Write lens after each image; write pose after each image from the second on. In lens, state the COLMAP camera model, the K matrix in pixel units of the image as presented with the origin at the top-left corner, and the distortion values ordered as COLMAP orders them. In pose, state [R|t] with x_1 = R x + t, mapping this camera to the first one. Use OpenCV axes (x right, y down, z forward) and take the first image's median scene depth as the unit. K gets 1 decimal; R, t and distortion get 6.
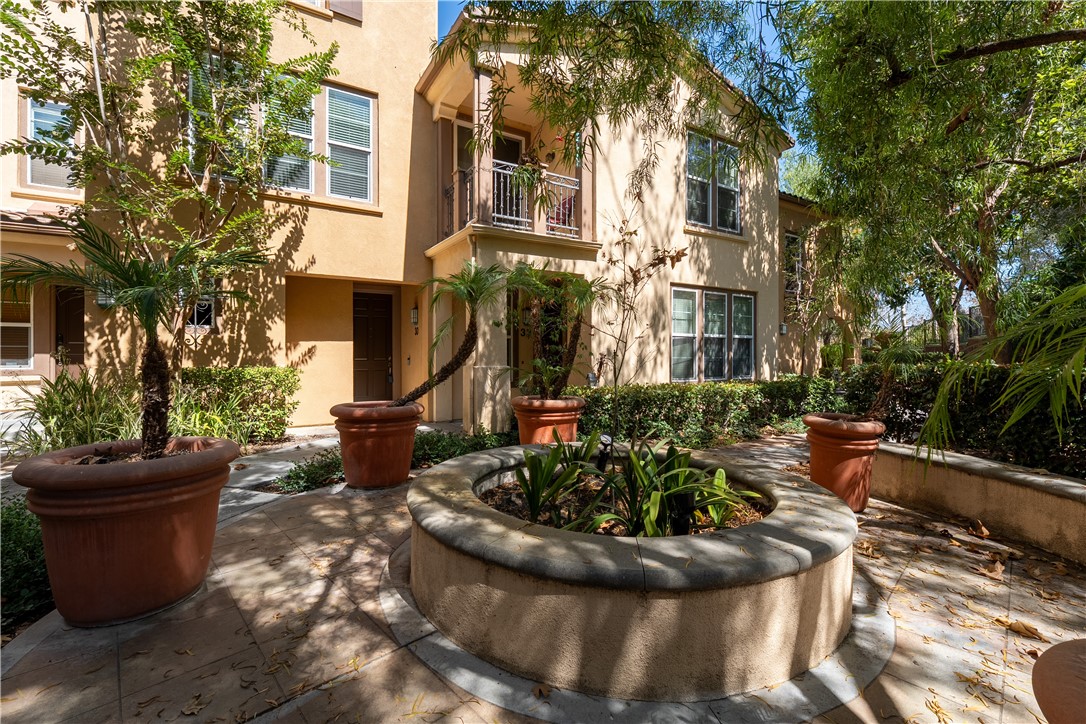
lens RADIAL K [[426.1, 0, 580.6], [0, 426.1, 360.9], [0, 0, 1]] dist [0.010824, -0.002621]
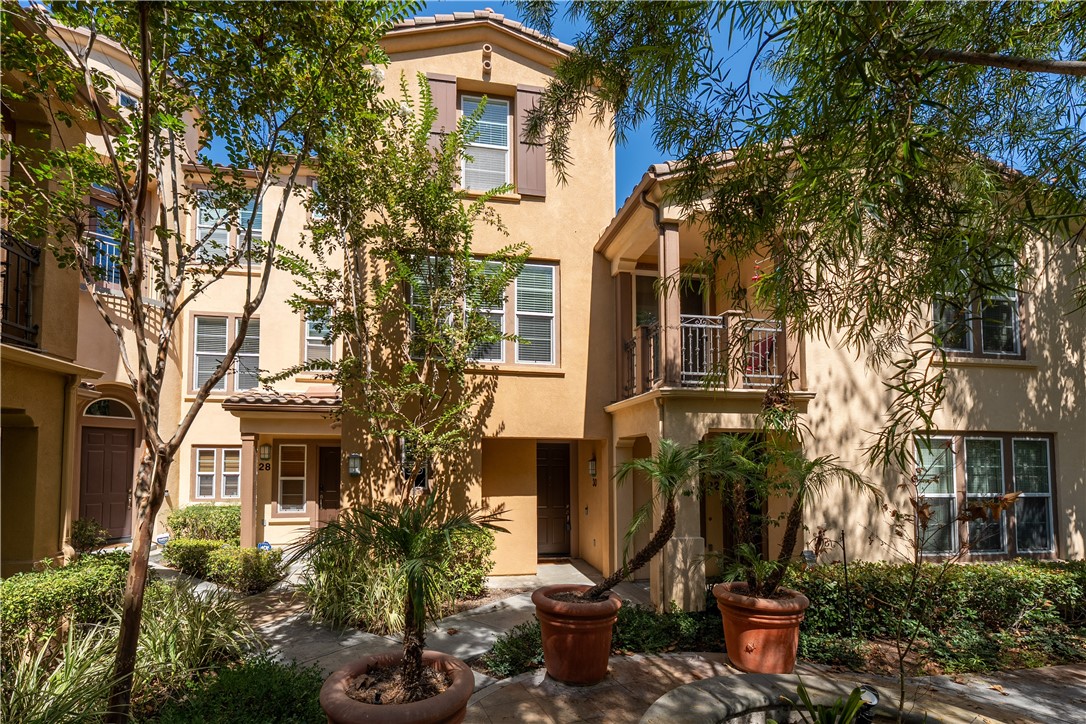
lens RADIAL K [[434.8, 0, 538.5], [0, 434.8, 360.1], [0, 0, 1]] dist [-0.001088, 0.000386]
pose [[0.938035, -0.035124, -0.344757, -0.170365], [0.023090, 0.998974, -0.038952, -0.340950], [0.345771, 0.028578, 0.937884, 0.031615]]
